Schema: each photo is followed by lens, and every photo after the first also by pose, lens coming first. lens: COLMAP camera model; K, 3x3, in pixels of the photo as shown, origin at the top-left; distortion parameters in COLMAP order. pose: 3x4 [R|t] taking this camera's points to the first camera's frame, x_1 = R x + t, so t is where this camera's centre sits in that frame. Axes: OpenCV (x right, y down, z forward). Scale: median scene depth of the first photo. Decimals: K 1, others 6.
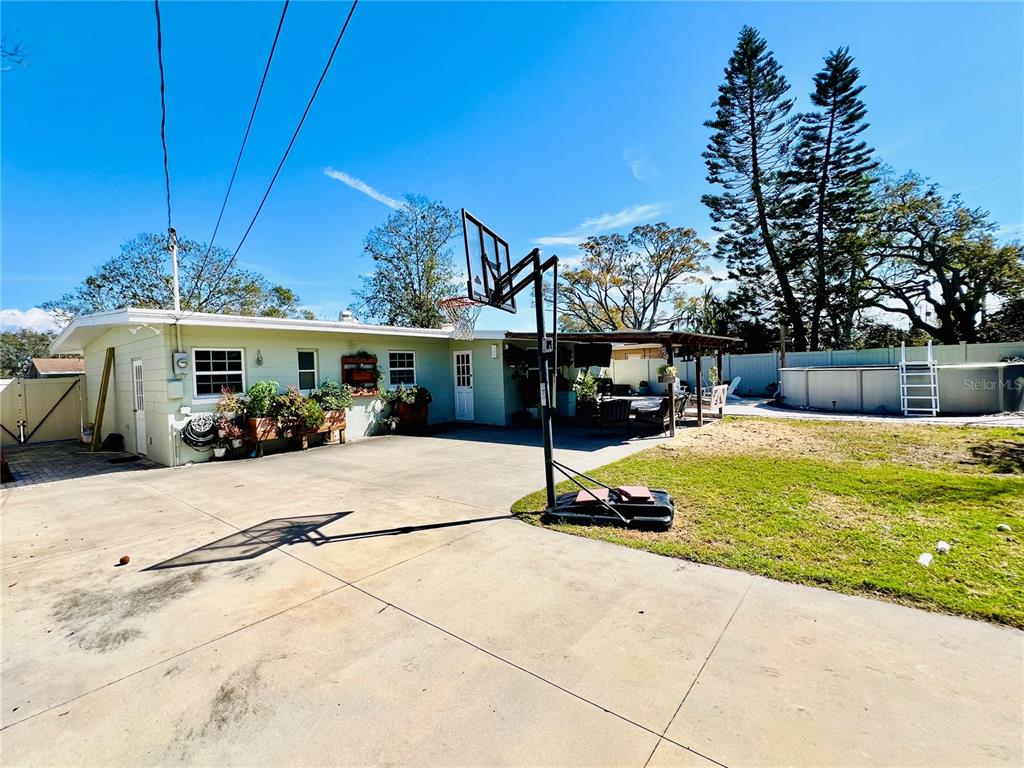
lens RADIAL K [[464.1, 0, 509.7], [0, 464.1, 383.4], [0, 0, 1]] dist [-0.000747, 0.000259]
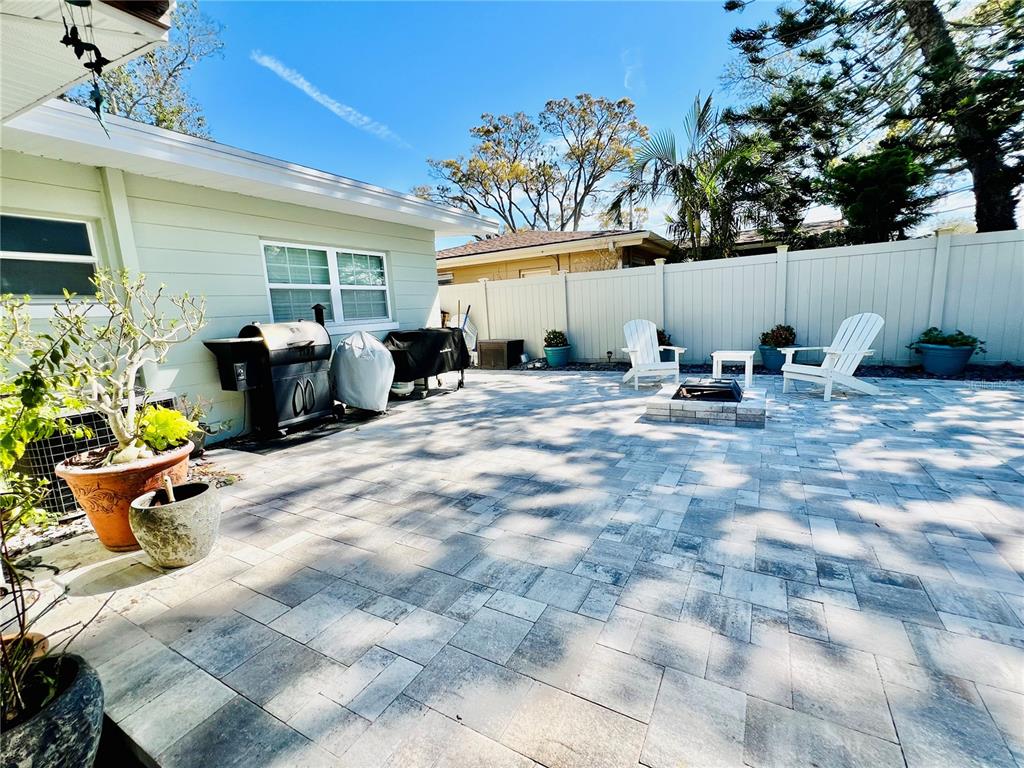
lens RADIAL K [[464.1, 0, 509.7], [0, 464.1, 383.4], [0, 0, 1]] dist [-0.000747, 0.000259]
pose [[0.986185, -0.049984, 0.157925, 0.304077], [0.030316, 0.991746, 0.124580, -0.017386], [-0.162849, -0.118071, 0.979561, 1.010679]]
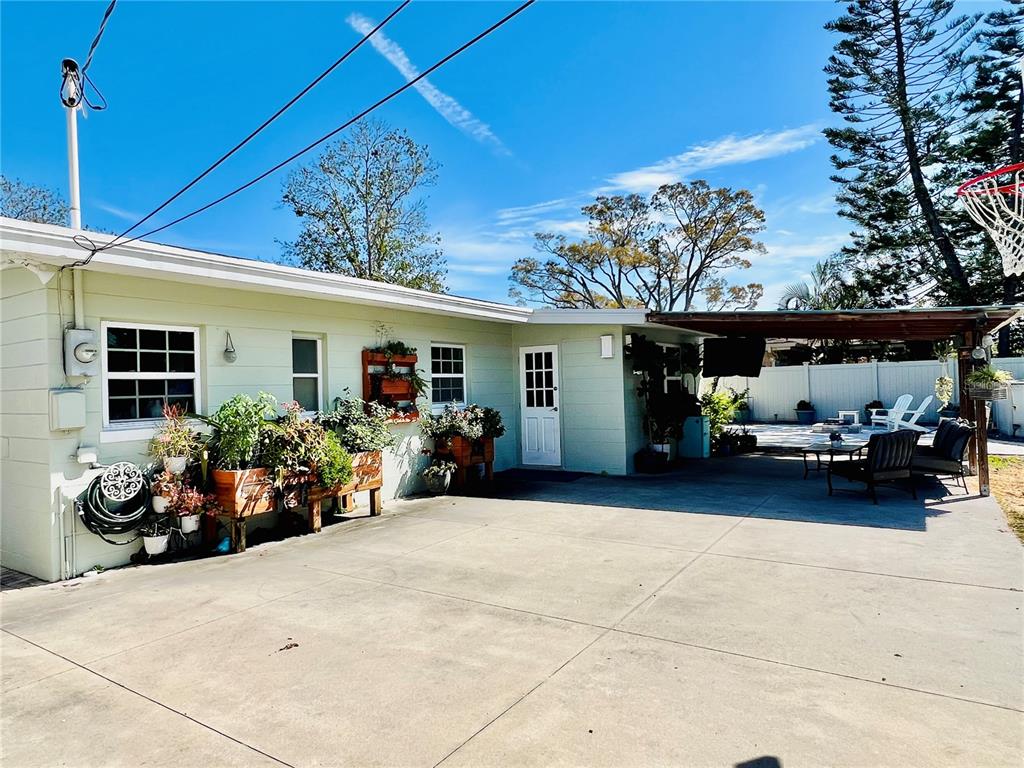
lens RADIAL K [[644.2, 0, 512.0], [0, 644.2, 384.0], [0, 0, 1]] dist [-0.004229, -0.000632]
pose [[0.994333, 0.005452, 0.106166, -0.222135], [-0.001682, 0.999366, -0.035564, 0.005882], [-0.106293, 0.035184, 0.993712, 0.204251]]
